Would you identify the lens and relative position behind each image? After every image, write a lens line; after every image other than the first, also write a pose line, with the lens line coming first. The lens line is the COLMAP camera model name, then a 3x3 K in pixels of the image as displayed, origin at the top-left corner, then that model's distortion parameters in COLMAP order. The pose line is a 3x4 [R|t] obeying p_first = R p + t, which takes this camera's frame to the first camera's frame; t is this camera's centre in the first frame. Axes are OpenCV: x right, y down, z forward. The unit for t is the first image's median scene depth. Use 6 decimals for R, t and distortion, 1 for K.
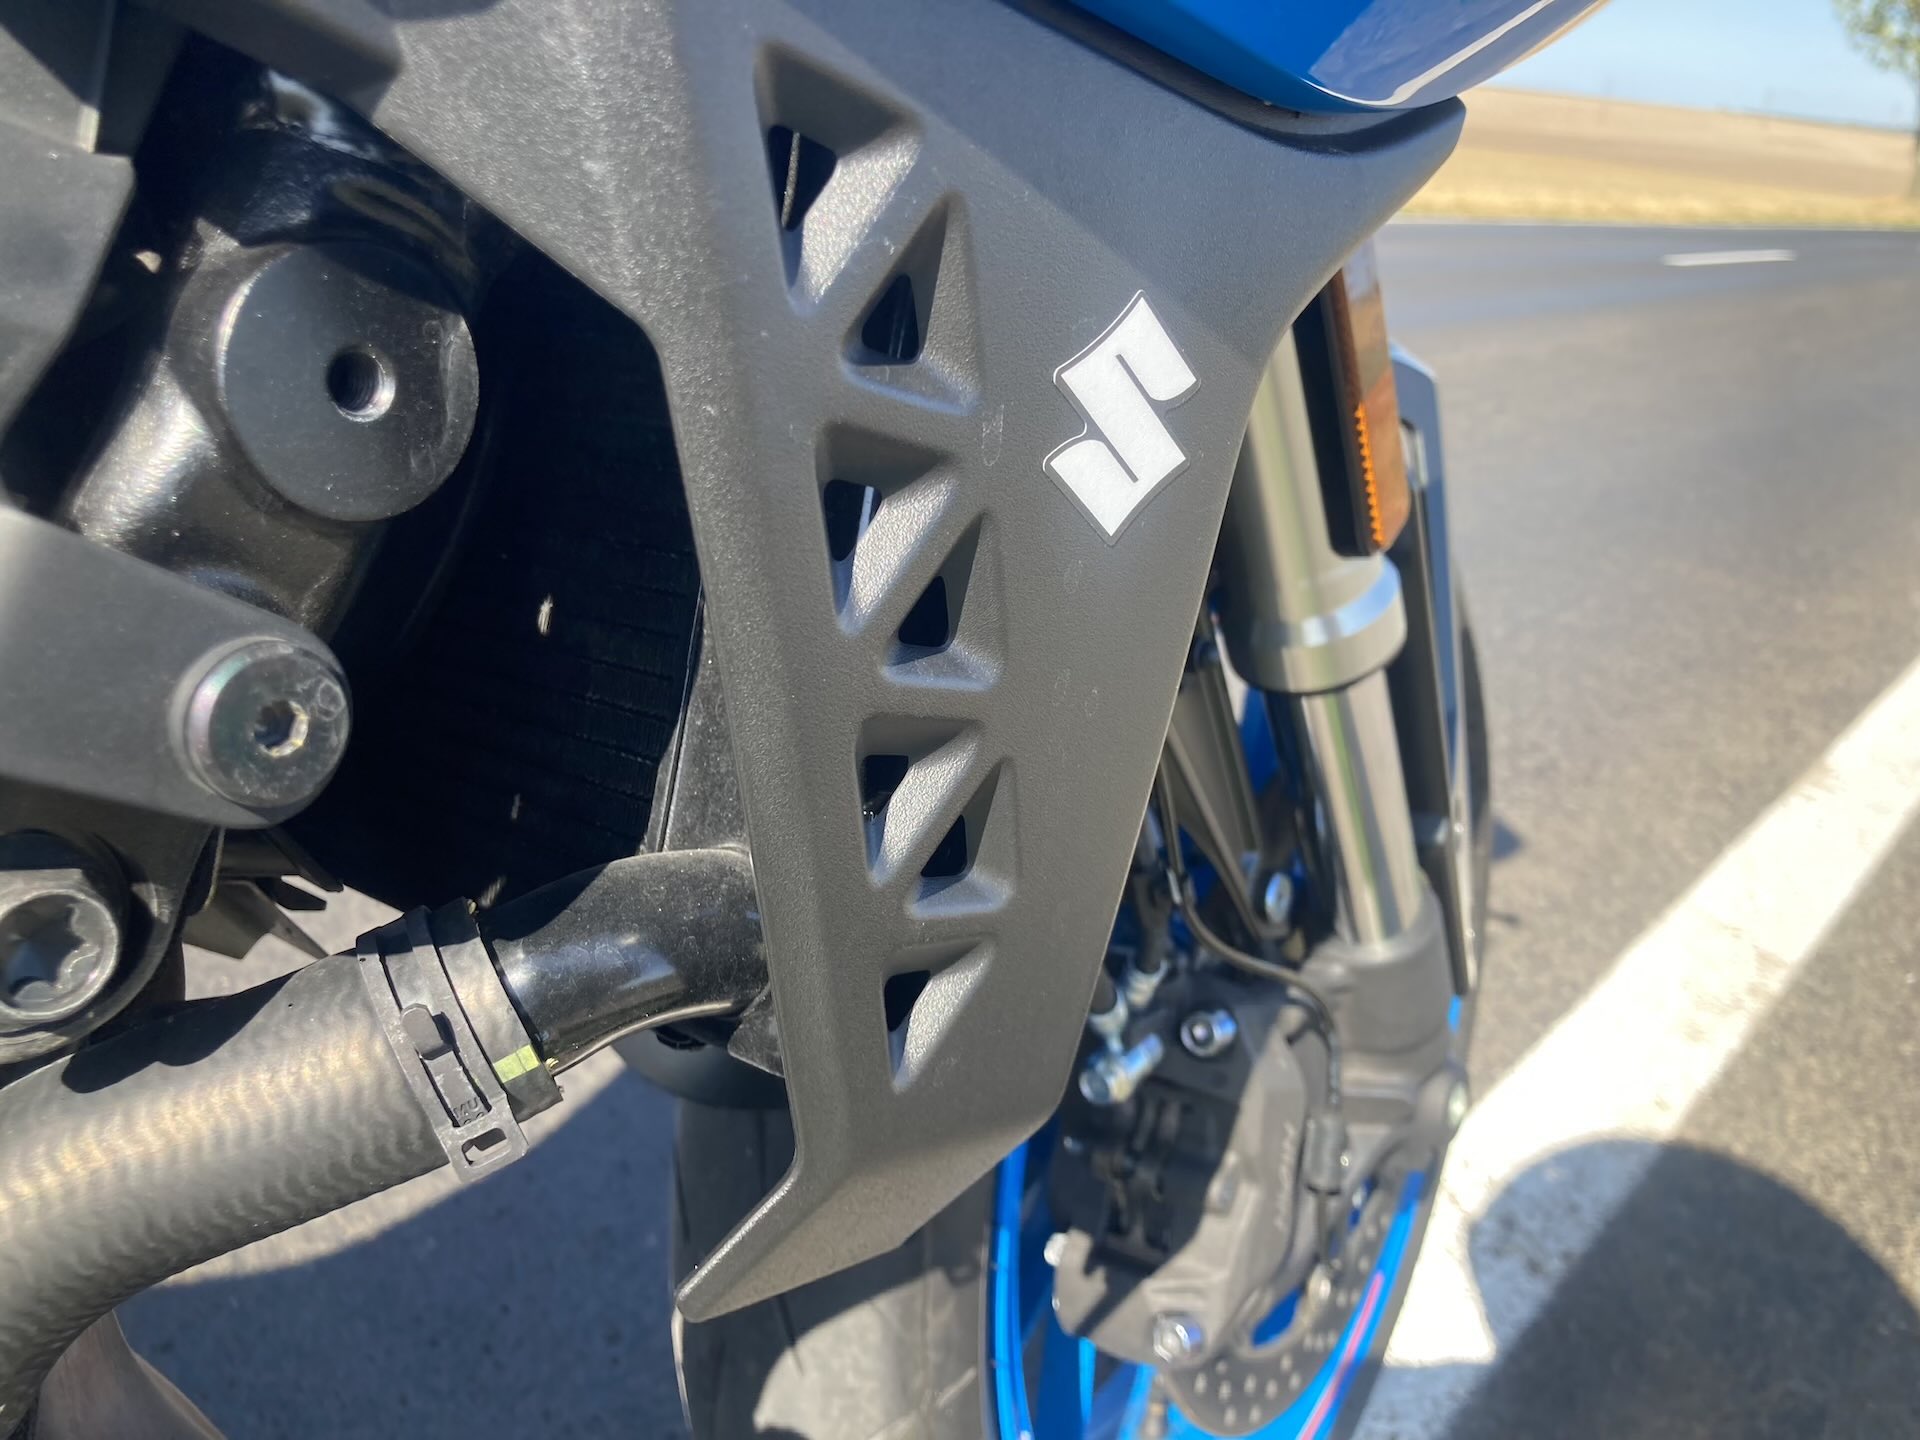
lens RADIAL K [[1603.0, 0, 946.5], [0, 1603.0, 767.0], [0, 0, 1]] dist [0.012708, -0.003266]
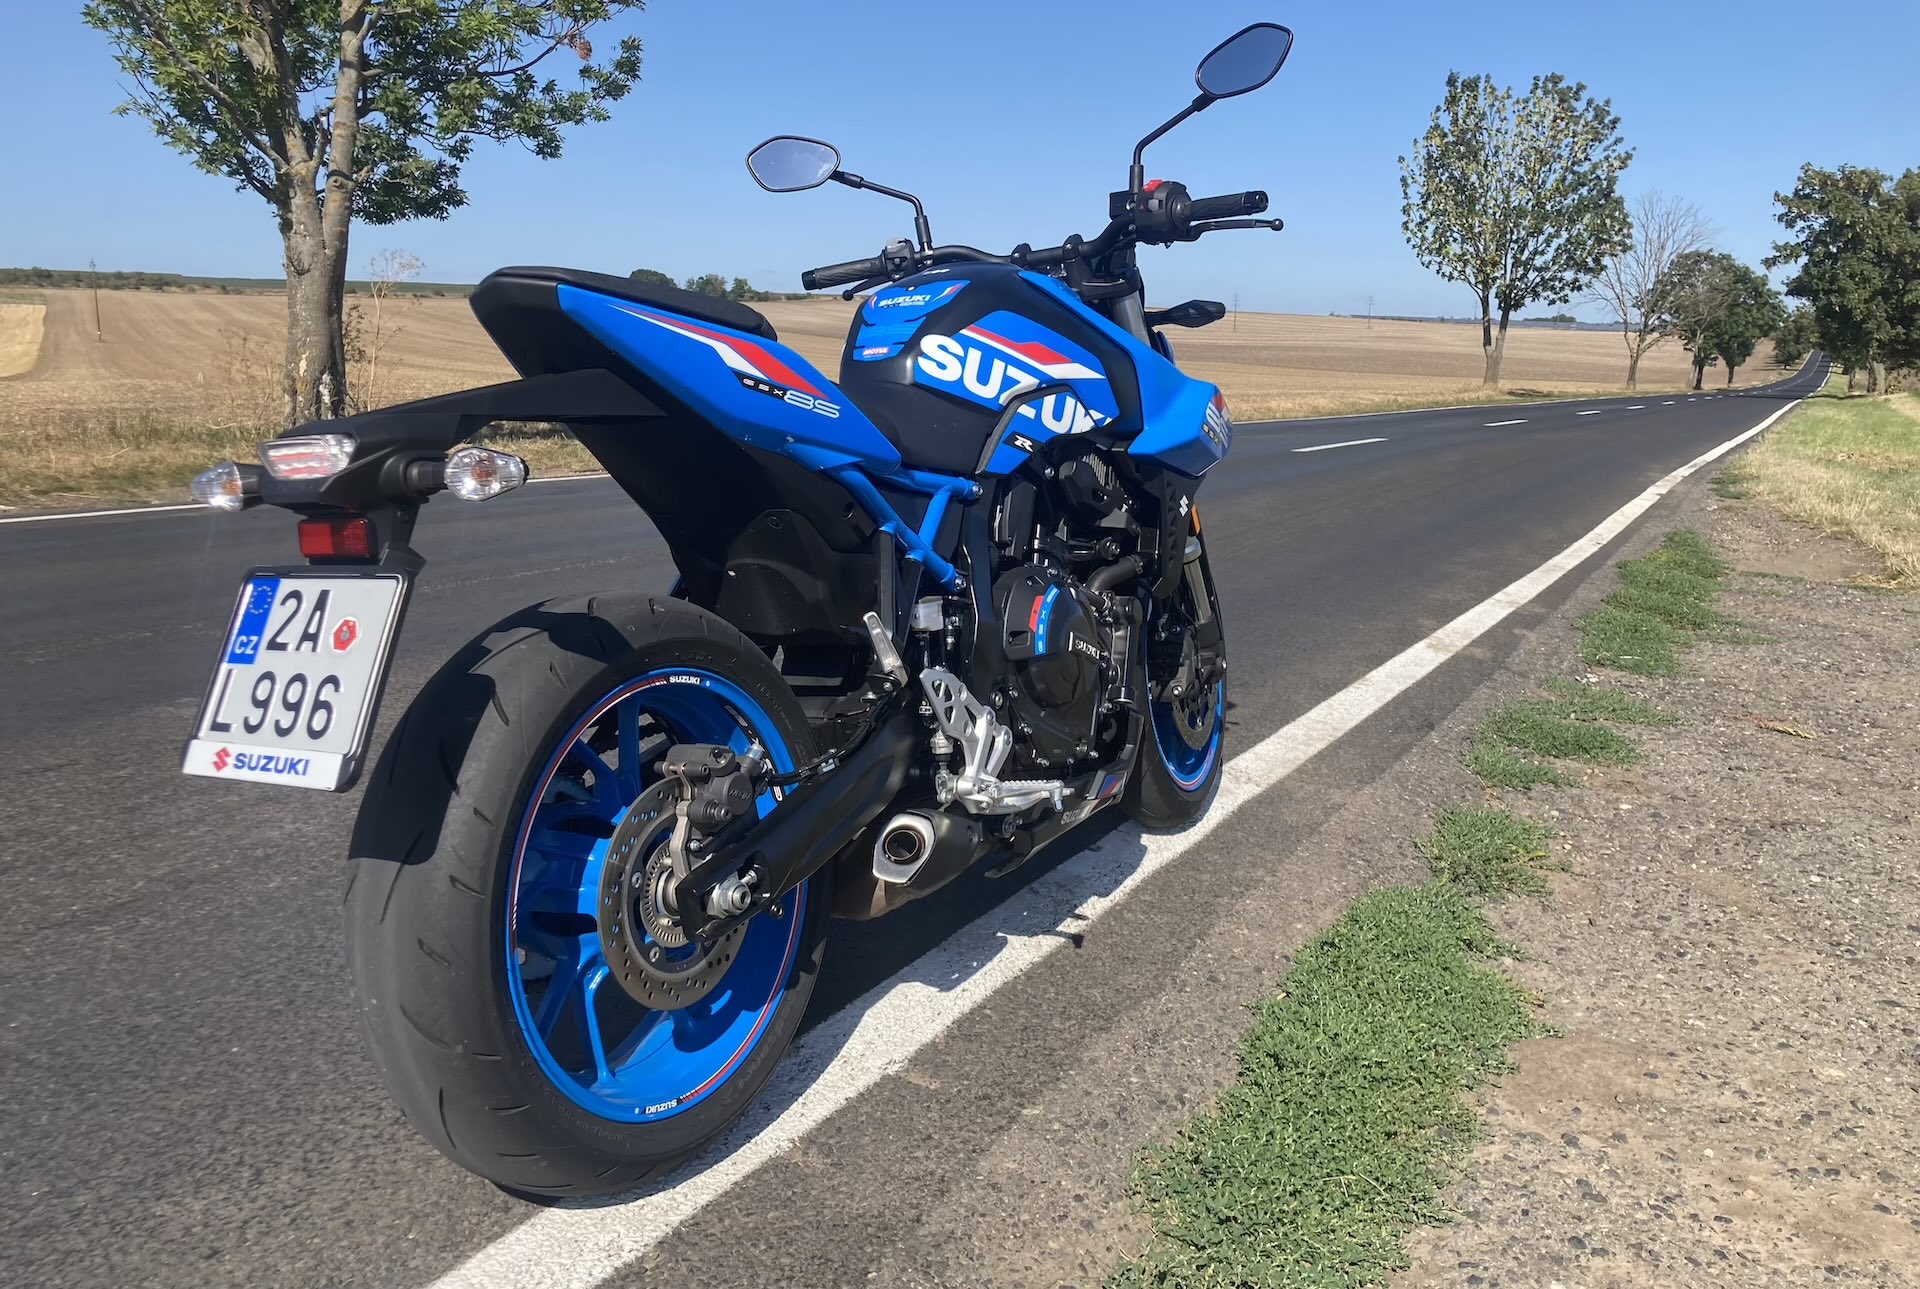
lens RADIAL K [[1522.2, 0, 910.1], [0, 1522.2, 675.4], [0, 0, 1]] dist [0.085358, -0.001384]
pose [[0.985683, -0.091442, 0.141662, -1.493668], [0.115112, 0.978852, -0.169107, 1.112413], [-0.123203, 0.182993, 0.975364, -3.944254]]
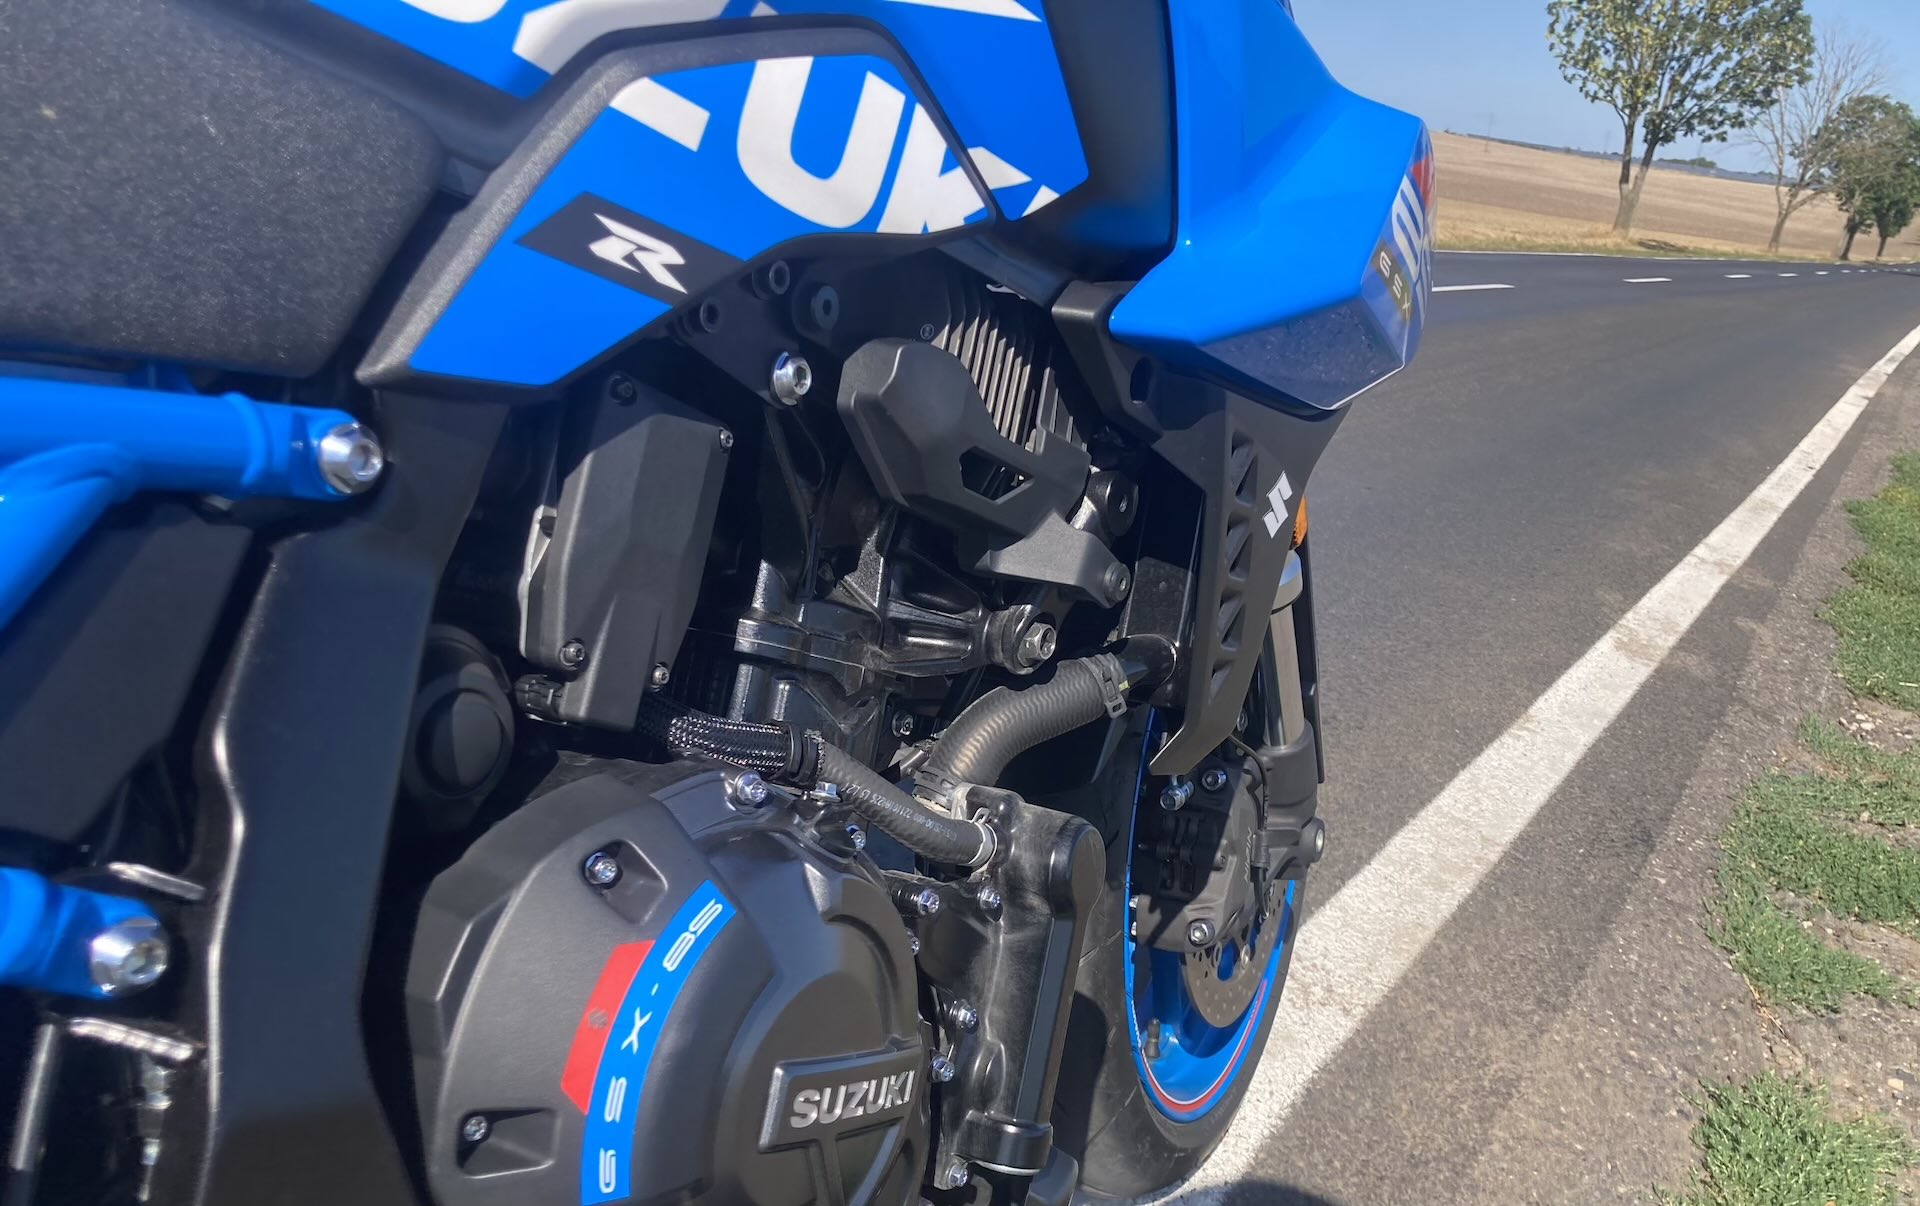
lens RADIAL K [[1648.0, 0, 959.8], [0, 1648.0, 774.3], [0, 0, 1]] dist [0.041038, -0.005169]
pose [[0.987867, -0.024943, 0.153283, -0.516786], [0.026020, 0.999649, -0.005025, 0.168744], [-0.153104, 0.008952, 0.988170, -1.118347]]
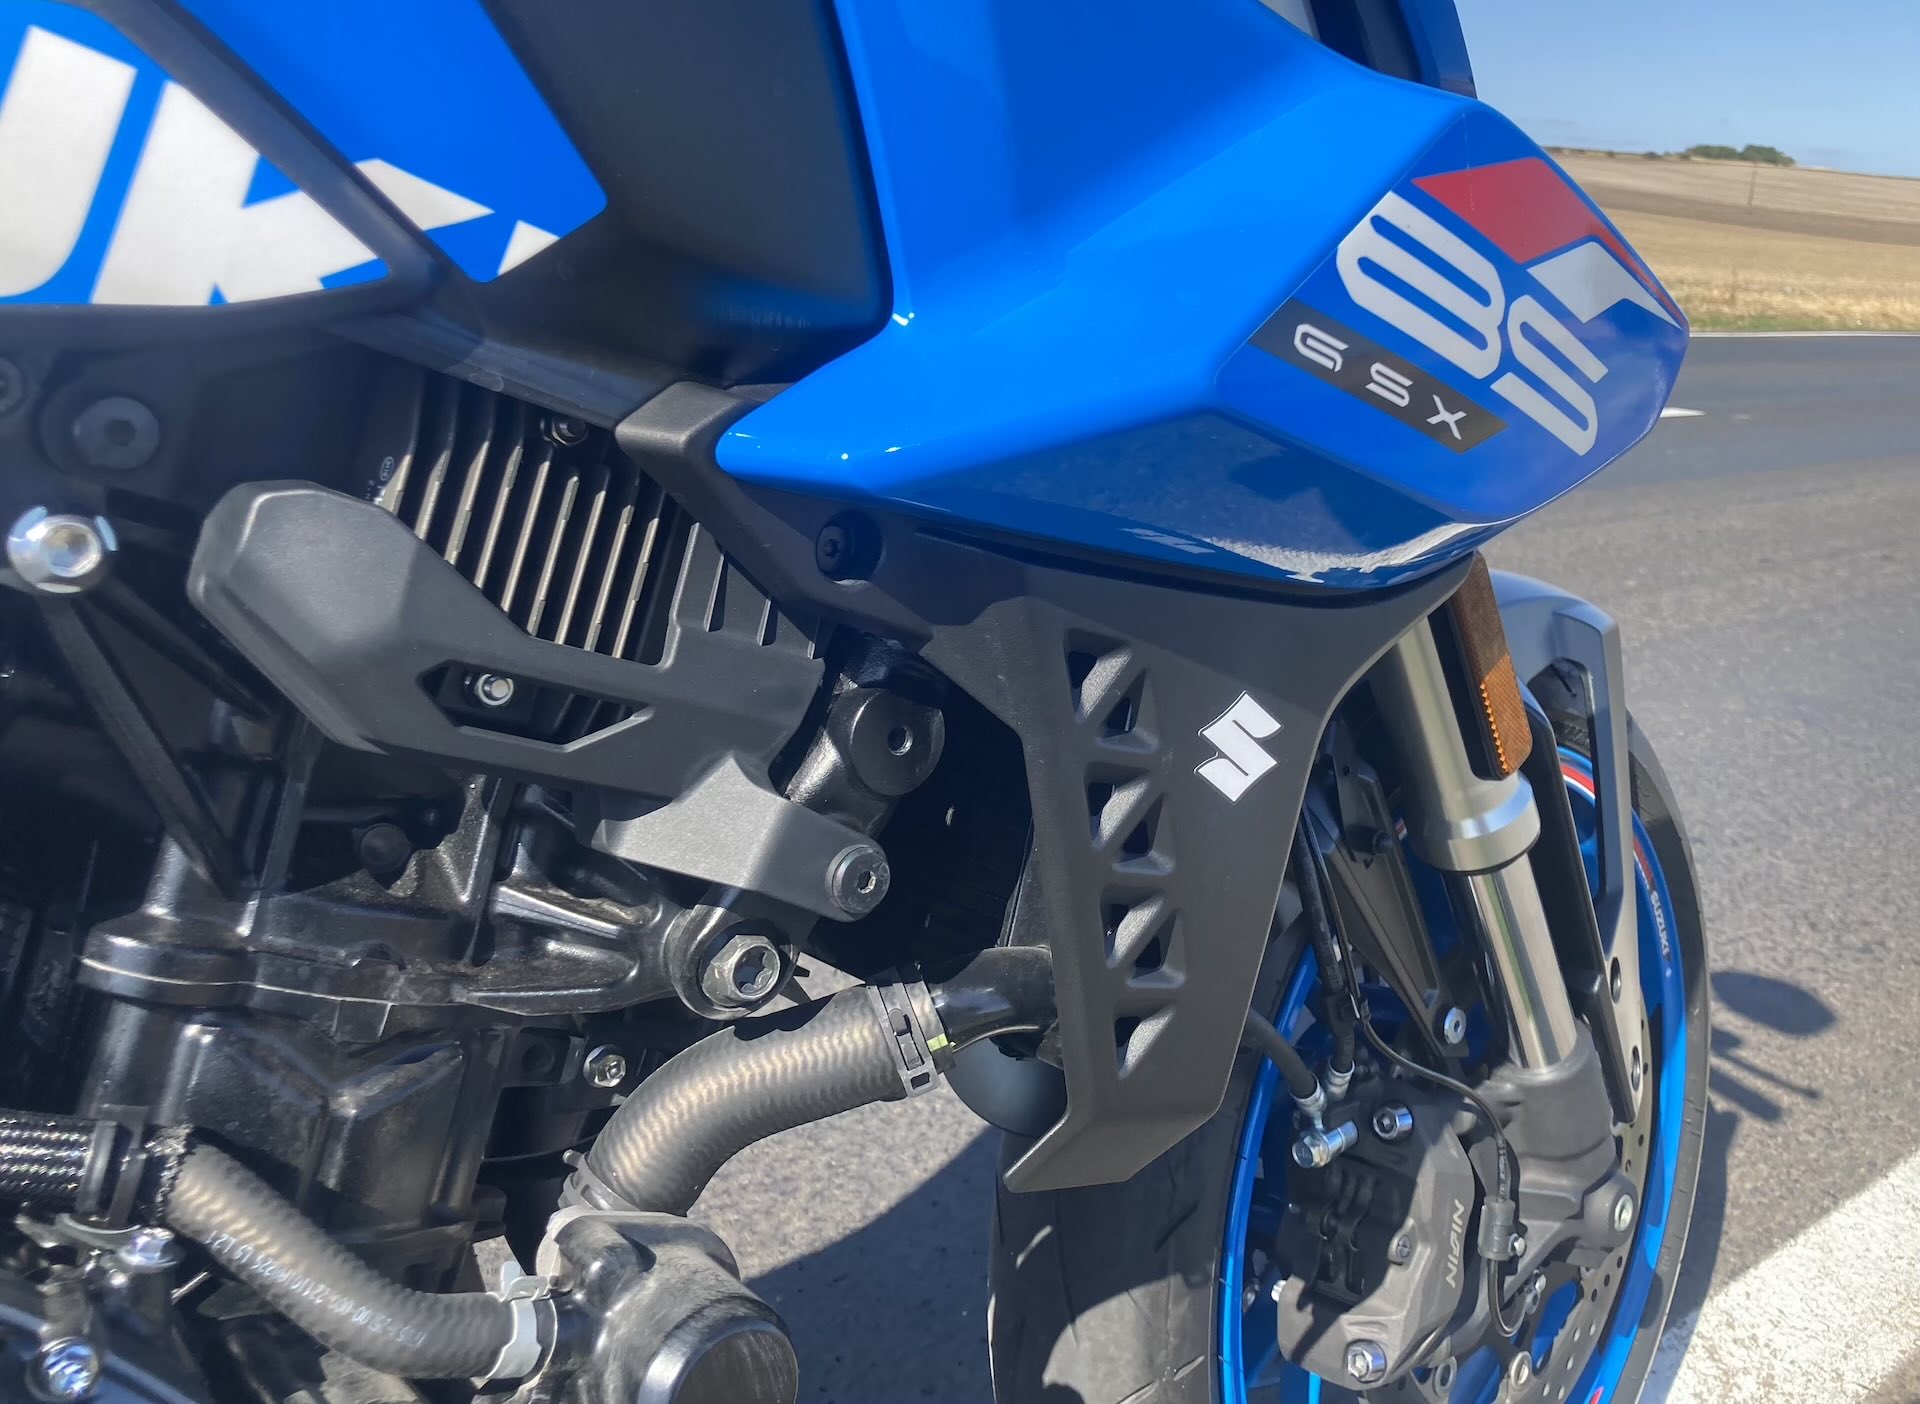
lens RADIAL K [[1760.6, 0, 1020.9], [0, 1760.6, 637.0], [0, 0, 1]] dist [-0.017610, -0.004388]
pose [[0.986527, 0.027840, -0.161210, 0.086499], [-0.051936, 0.987735, -0.147247, -0.003427], [0.155133, 0.153635, 0.975874, -0.572308]]
